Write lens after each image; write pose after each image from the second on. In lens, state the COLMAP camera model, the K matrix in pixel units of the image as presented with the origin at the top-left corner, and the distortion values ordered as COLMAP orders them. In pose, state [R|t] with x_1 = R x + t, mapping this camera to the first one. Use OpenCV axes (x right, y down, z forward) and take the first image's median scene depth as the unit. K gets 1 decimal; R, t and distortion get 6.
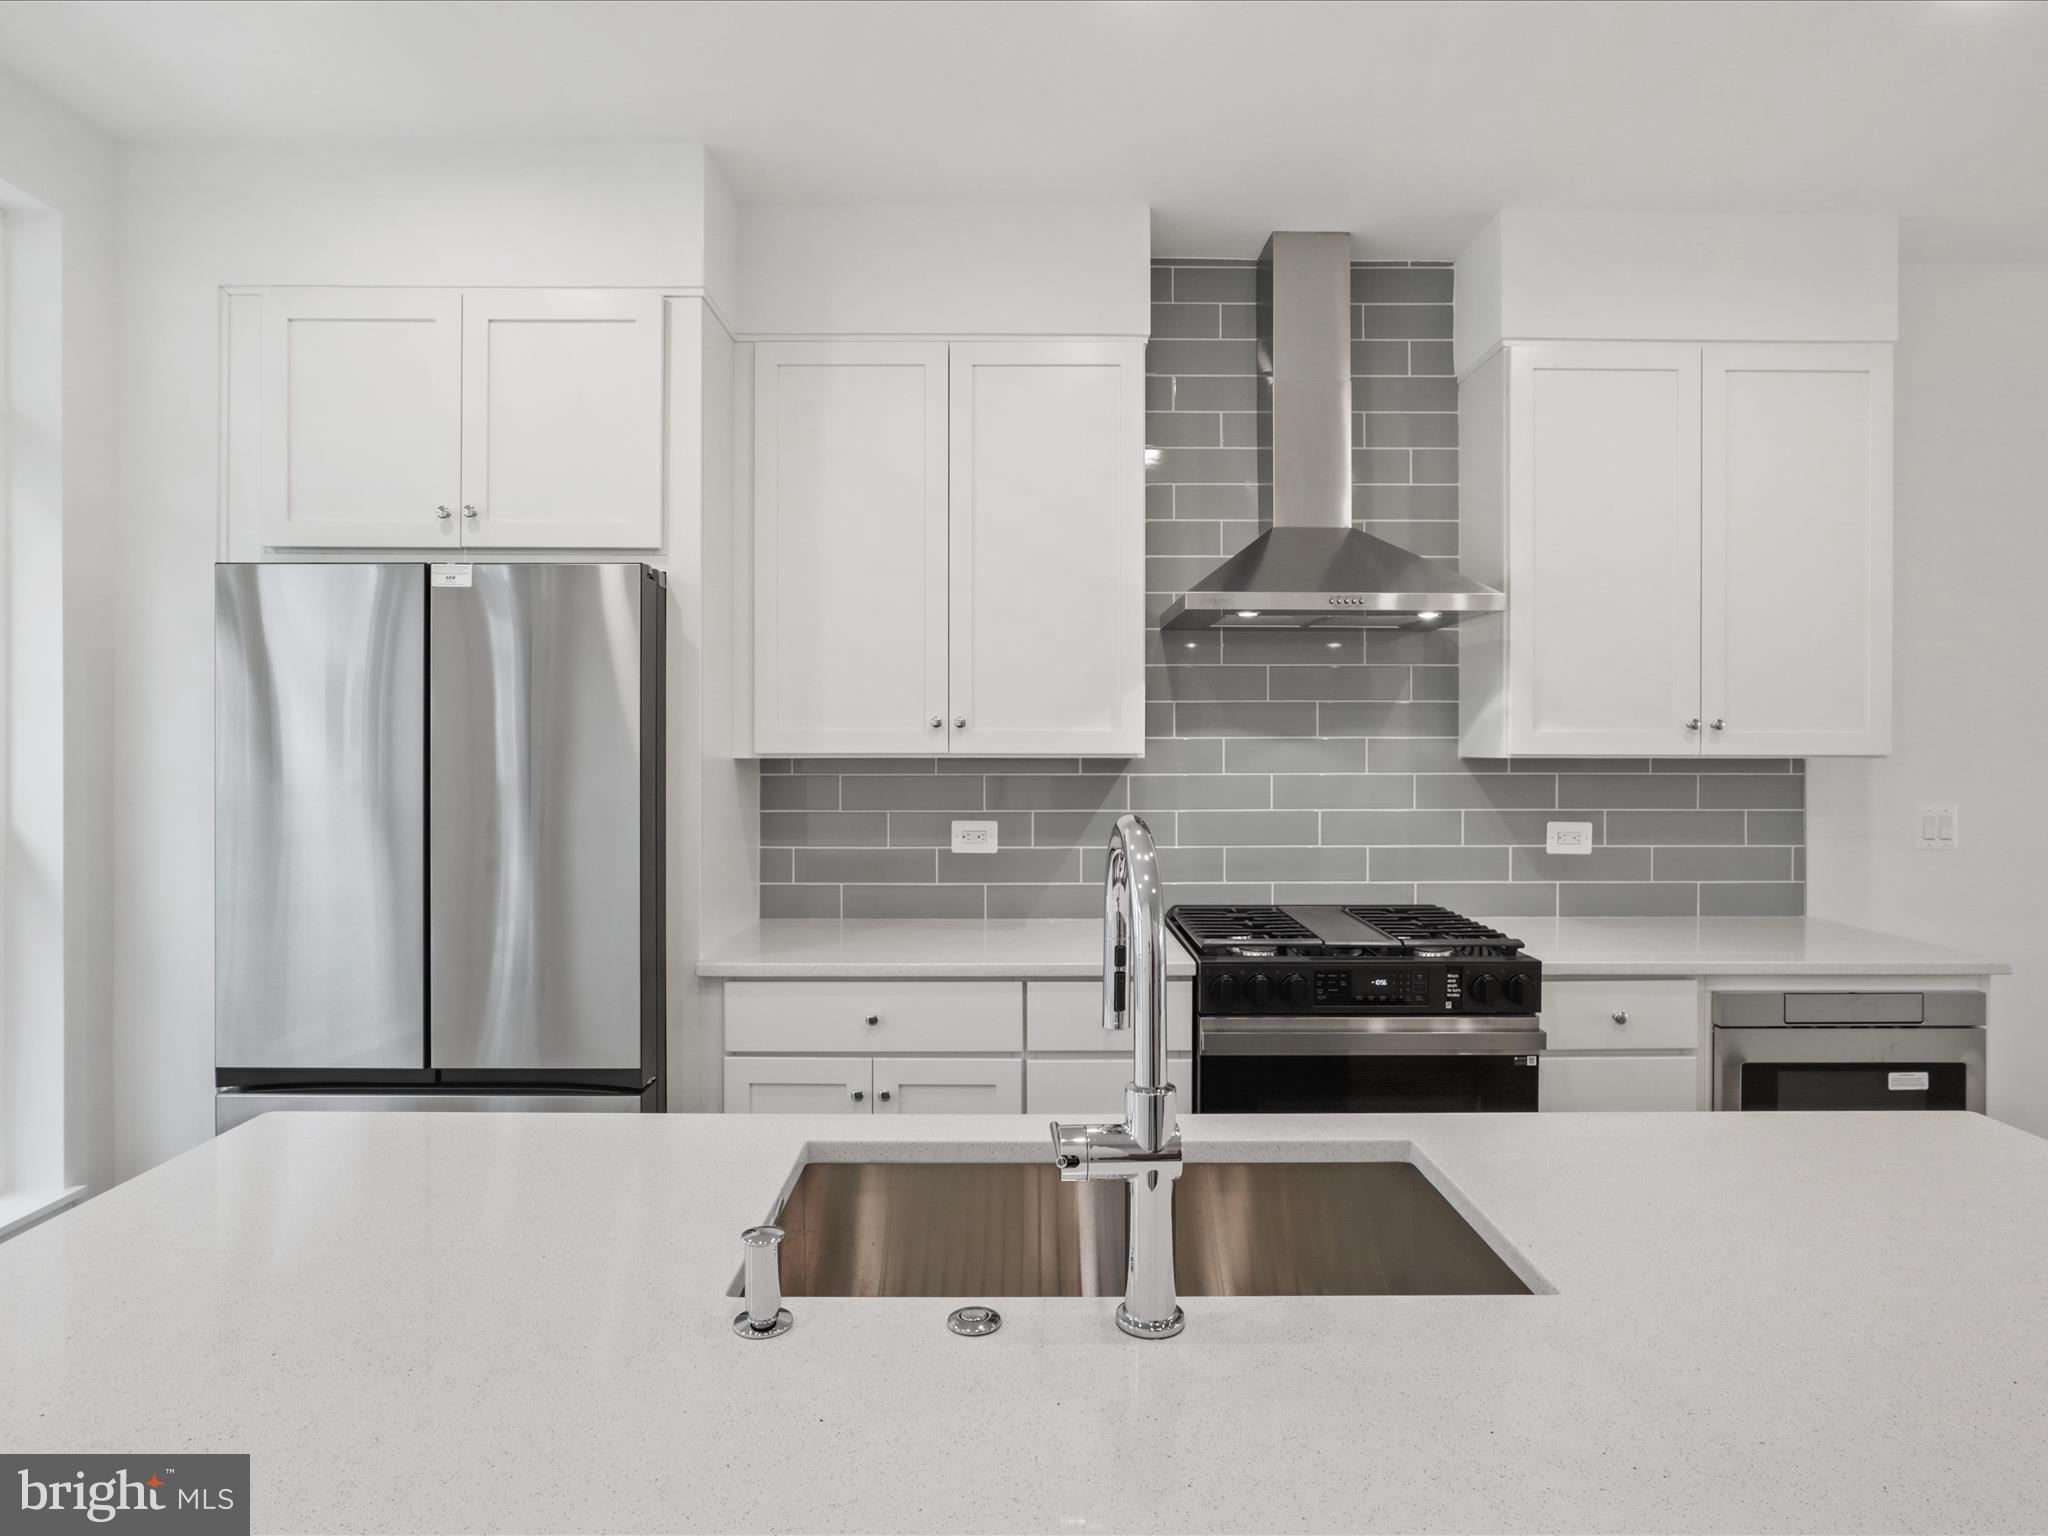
lens RADIAL K [[1152.5, 0, 1021.2], [0, 1152.5, 756.6], [0, 0, 1]] dist [-0.023920, 0.015807]
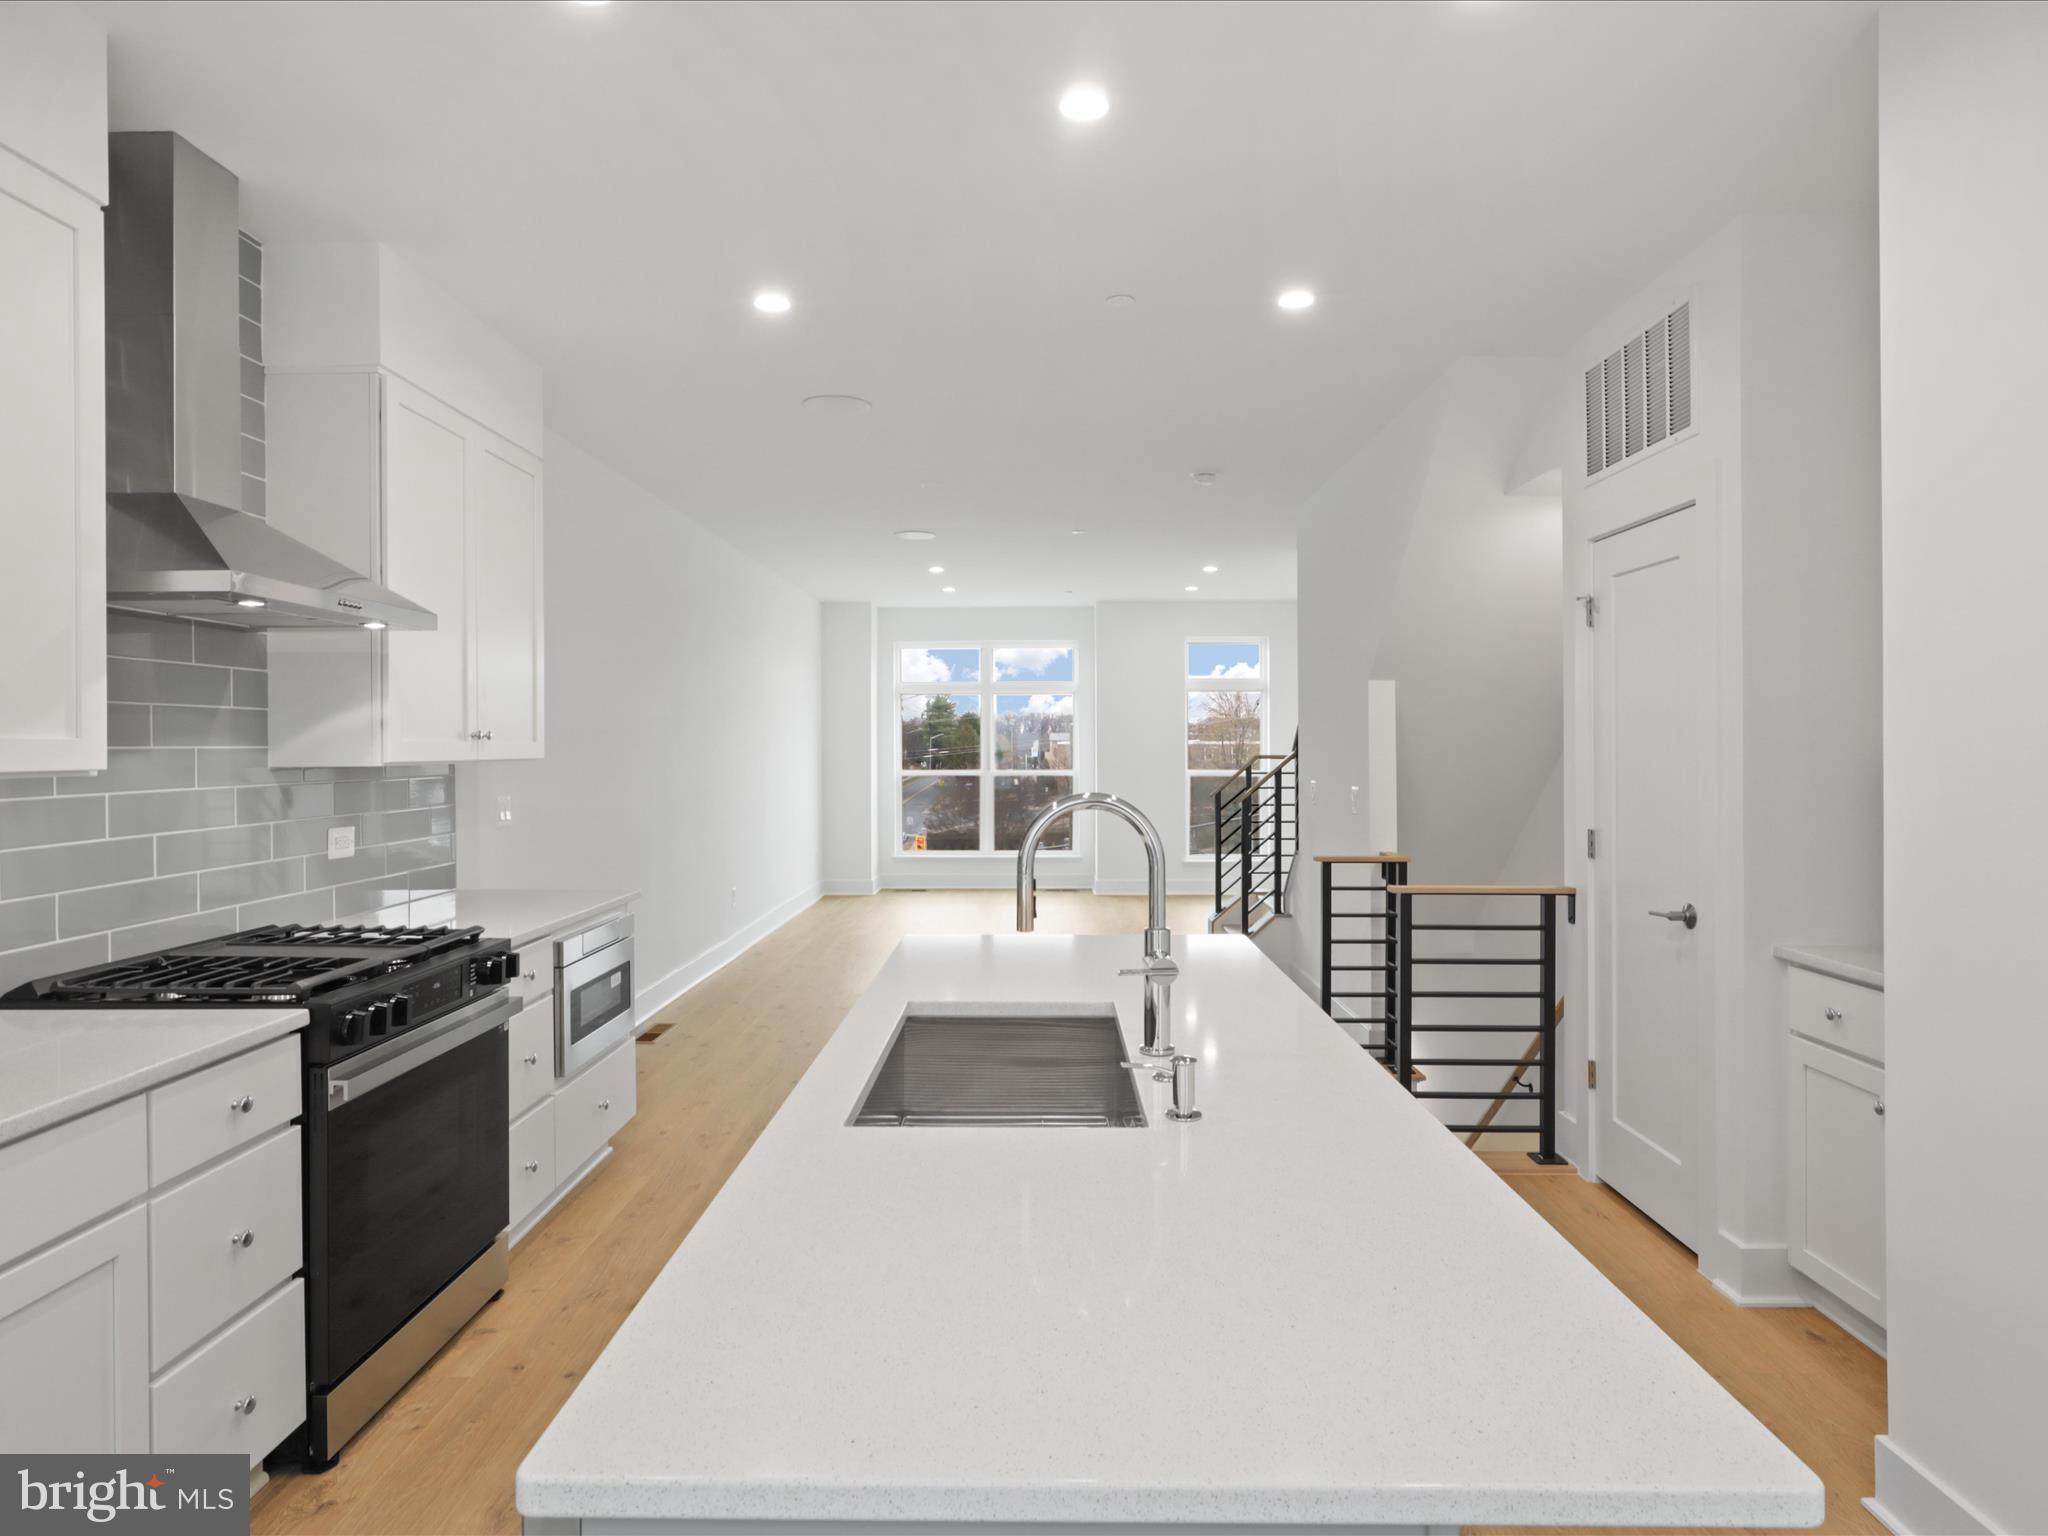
lens RADIAL K [[1152.5, 0, 1026.2], [0, 1152.5, 758.5], [0, 0, 1]] dist [-0.023920, 0.015807]
pose [[0.019147, -0.012551, 0.999738, -0.614987], [0.016044, 0.999796, 0.012245, -0.009401], [-0.999688, 0.015806, 0.019344, 0.394742]]
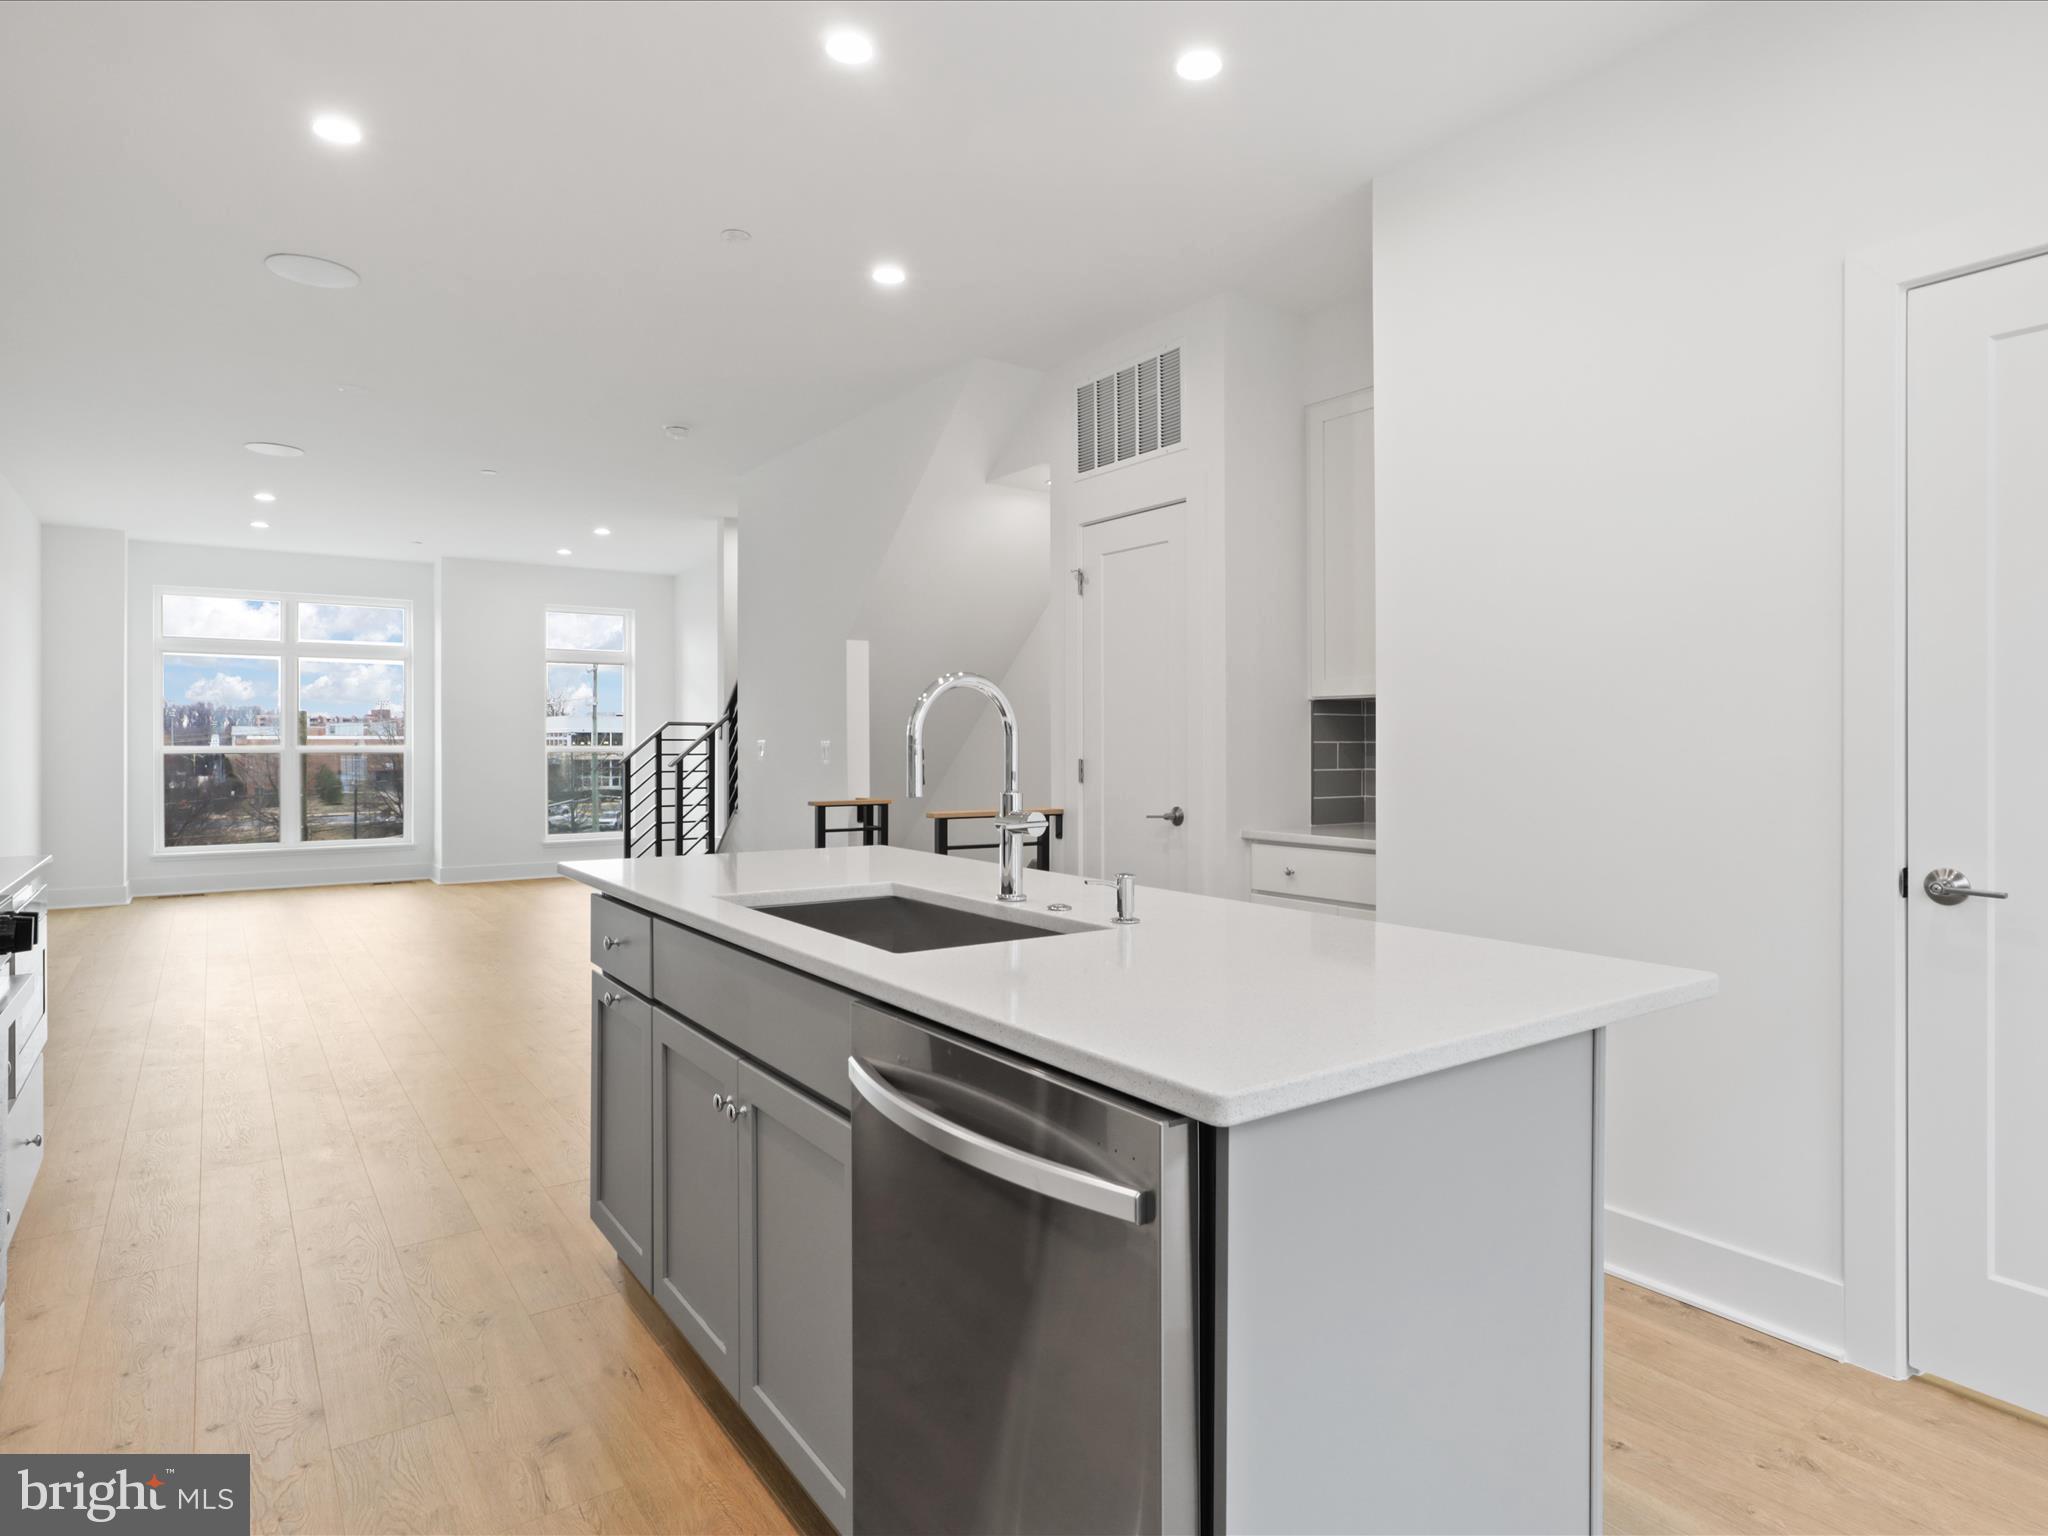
lens RADIAL K [[1152.5, 0, 1027.1], [0, 1152.5, 756.4], [0, 0, 1]] dist [-0.023920, 0.015807]
pose [[-0.570921, -0.012283, 0.820913, -0.588018], [0.009922, 0.999712, 0.021858, 0.054851], [-0.820945, 0.020624, -0.570634, 0.750480]]
